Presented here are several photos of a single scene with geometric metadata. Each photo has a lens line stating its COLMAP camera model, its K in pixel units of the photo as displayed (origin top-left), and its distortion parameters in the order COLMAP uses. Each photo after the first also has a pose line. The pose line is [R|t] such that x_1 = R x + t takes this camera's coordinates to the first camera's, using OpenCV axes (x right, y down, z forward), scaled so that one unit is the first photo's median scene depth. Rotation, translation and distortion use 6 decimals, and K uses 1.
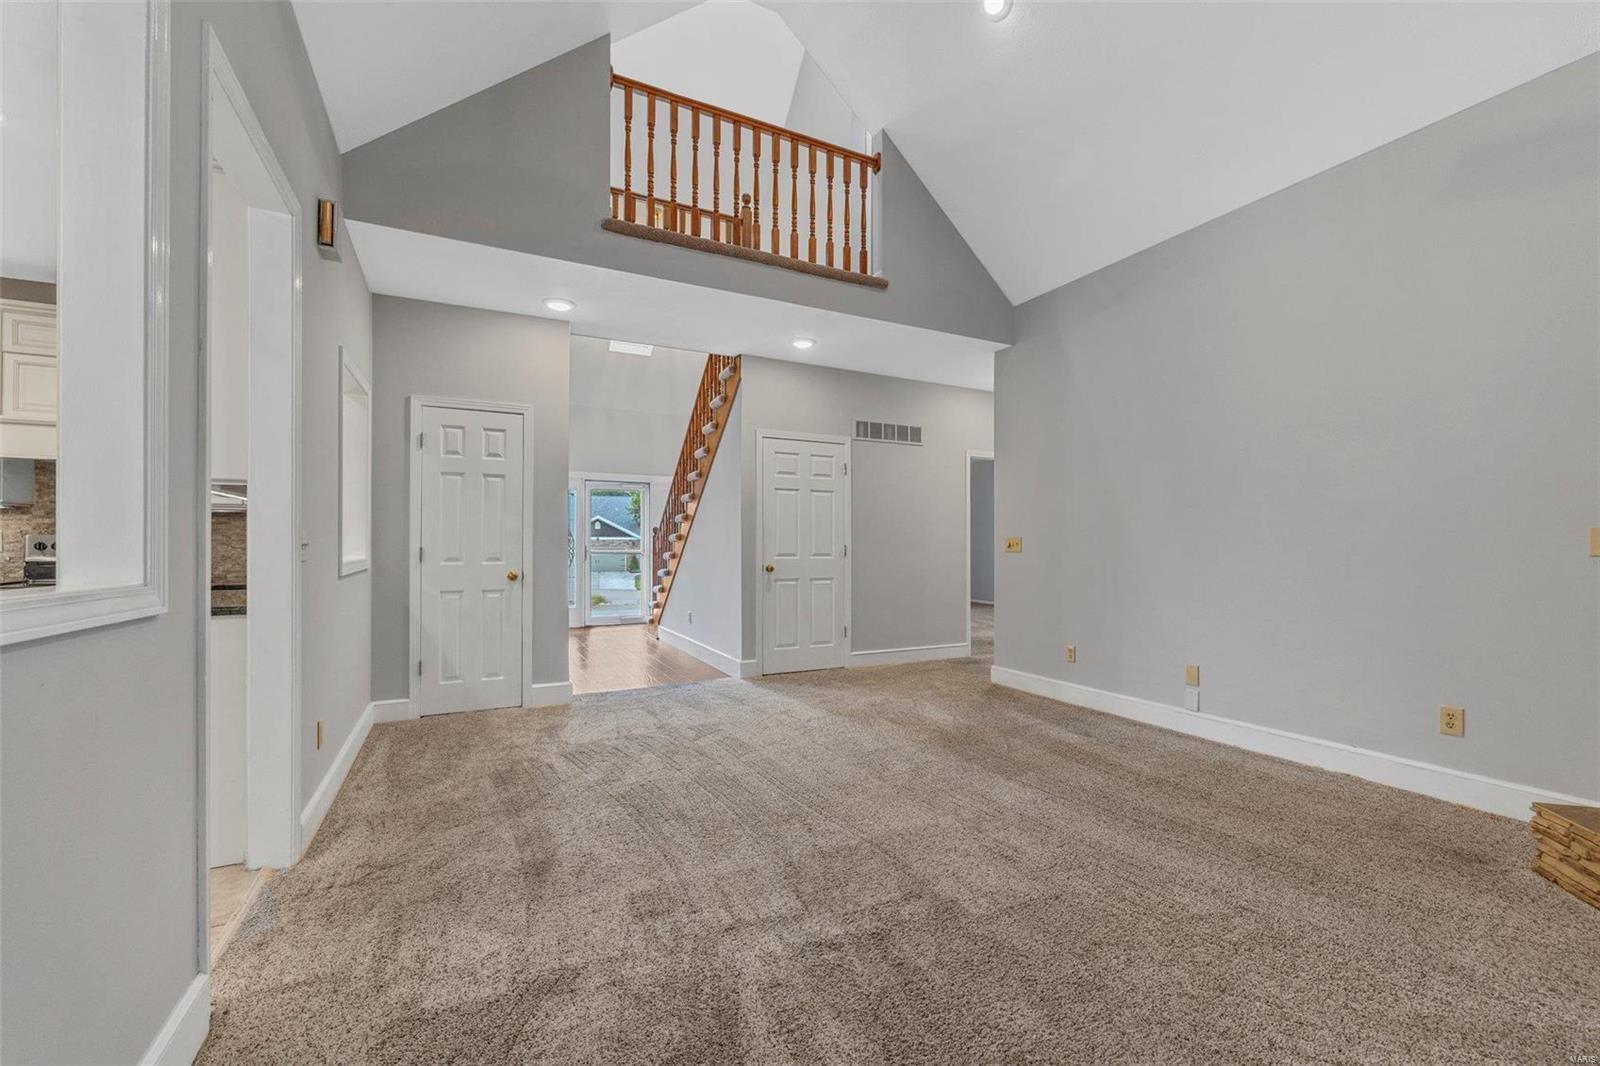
lens RADIAL K [[655.1, 0, 801.8], [0, 655.1, 538.6], [0, 0, 1]] dist [0.002694, 0.002185]
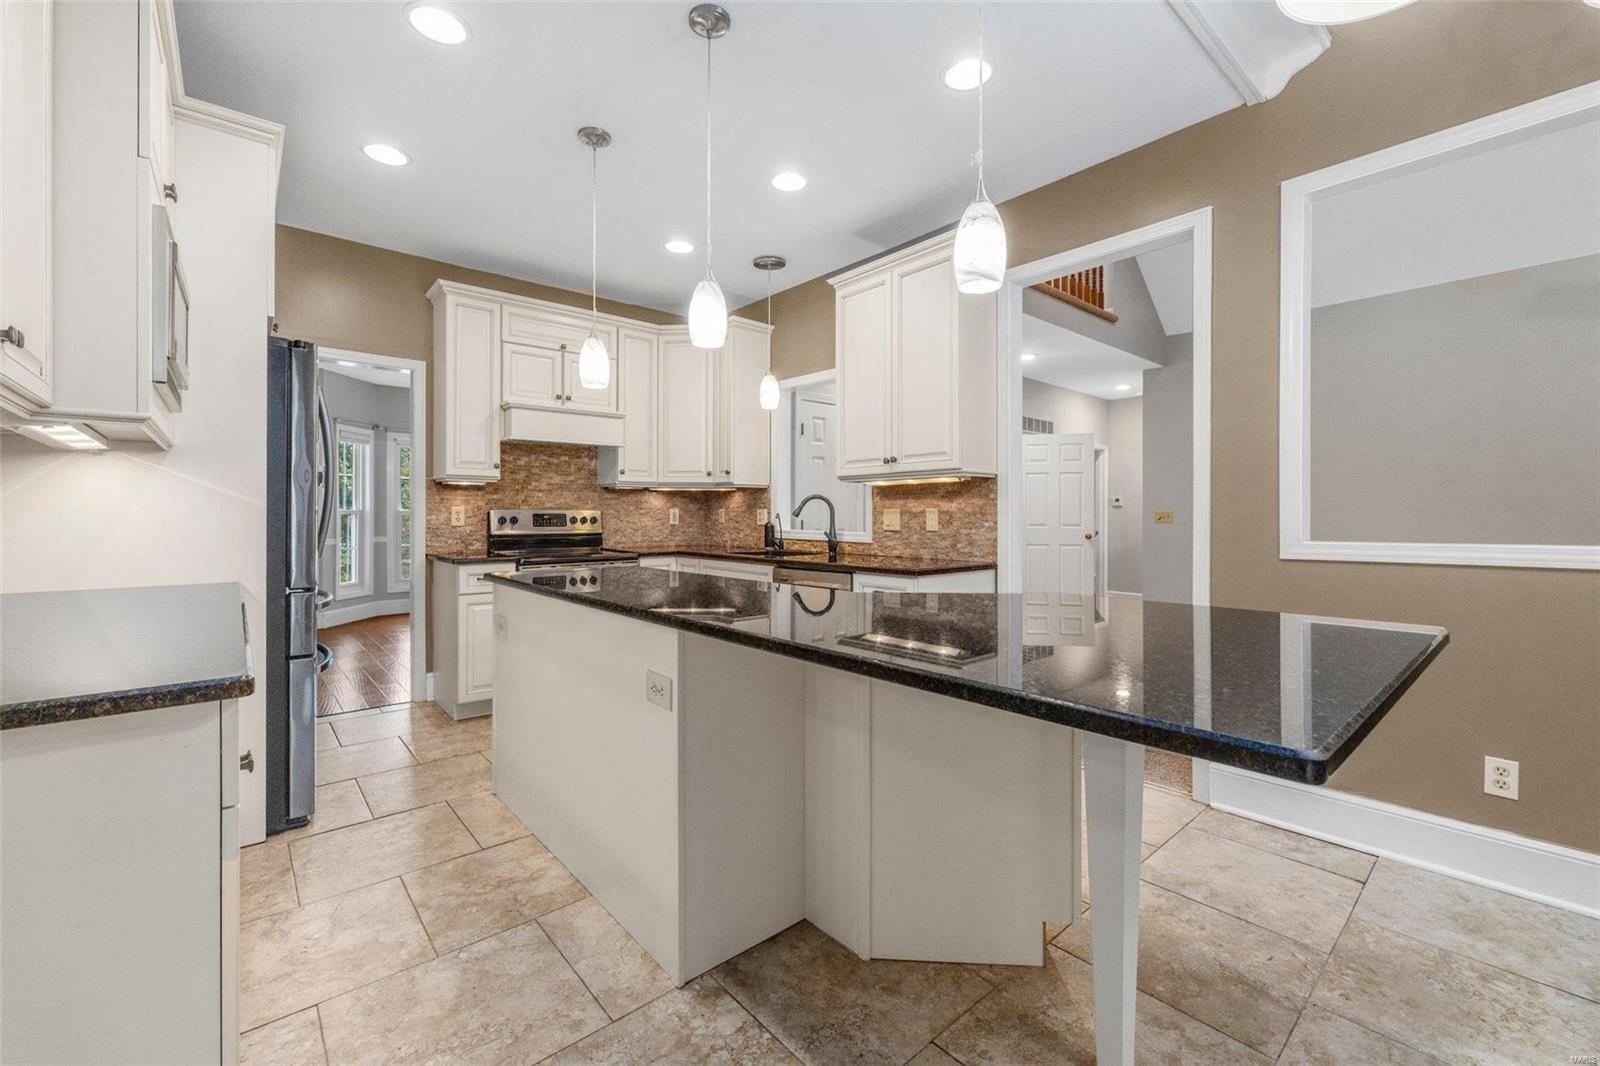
lens RADIAL K [[655.1, 0, 799.3], [0, 655.1, 518.2], [0, 0, 1]] dist [0.002694, 0.002185]
pose [[0.970930, -0.004120, 0.239328, -0.867650], [0.001539, 0.999939, 0.010969, -0.003032], [-0.239359, -0.010282, 0.970877, -0.142955]]
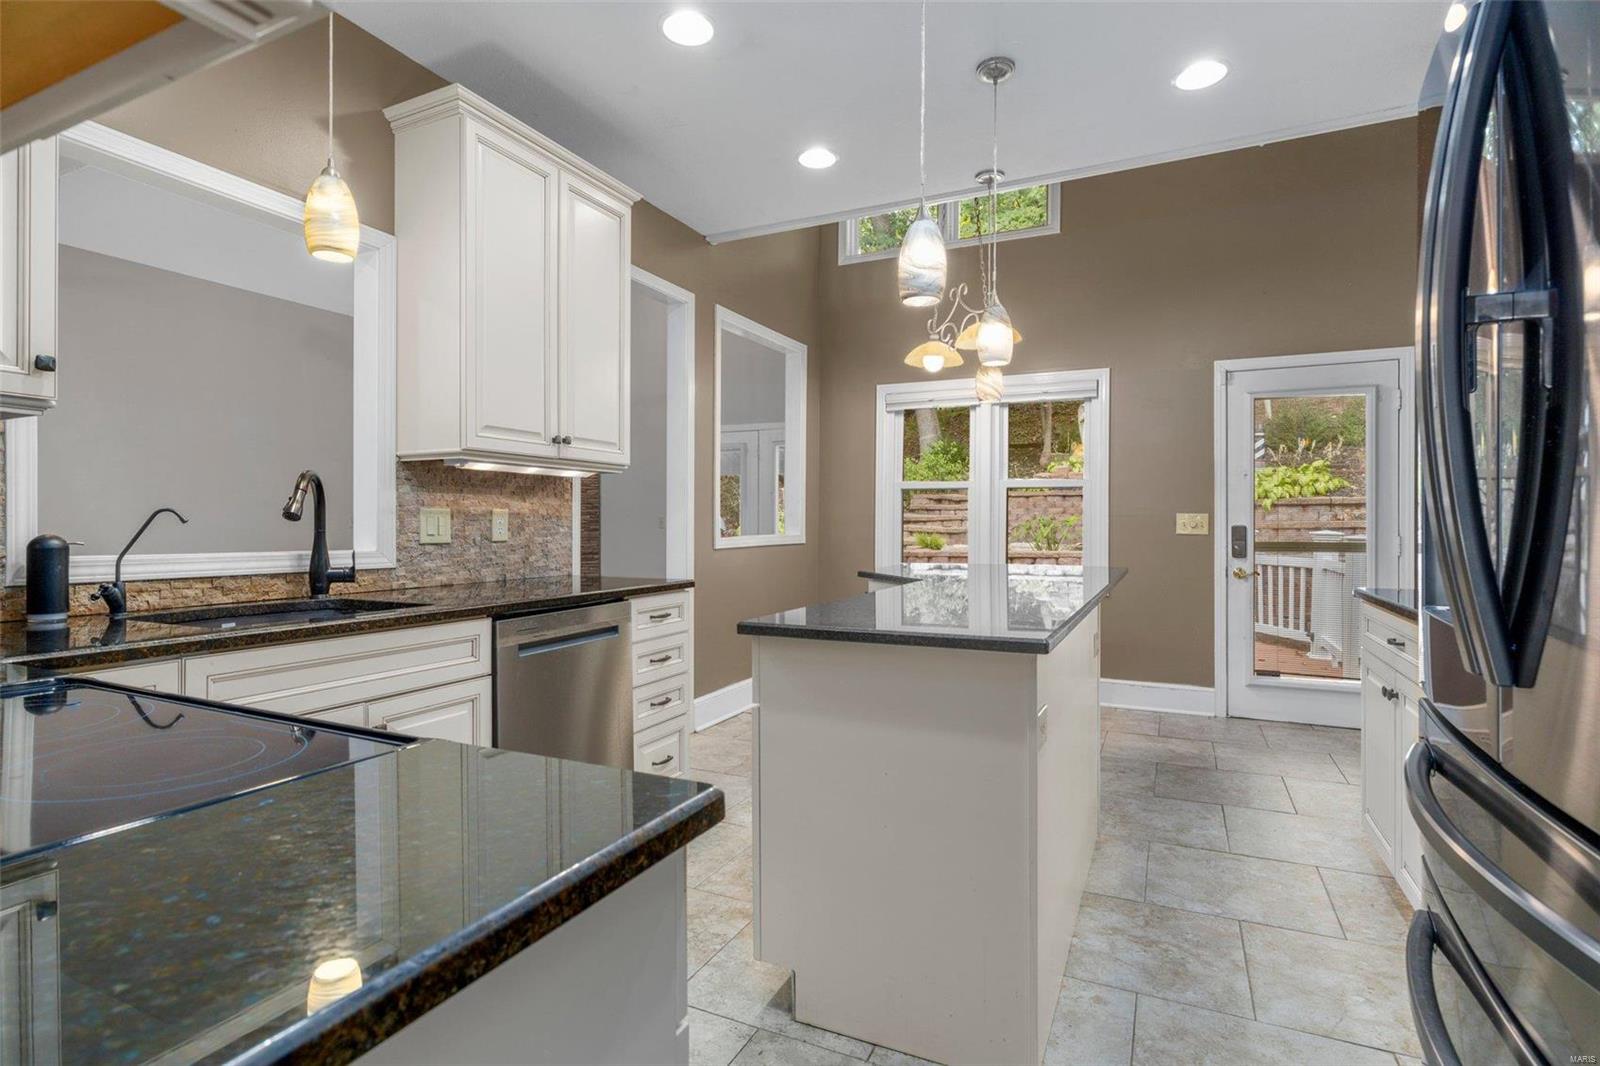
lens RADIAL K [[793.0, 0, 792.1], [0, 793.0, 526.4], [0, 0, 1]] dist [0.001956, 0.000026]
pose [[-0.602195, -0.006382, 0.798323, -0.996158], [-0.009584, 0.999954, 0.000764, 0.000446], [-0.798291, -0.007191, -0.602229, 0.212549]]
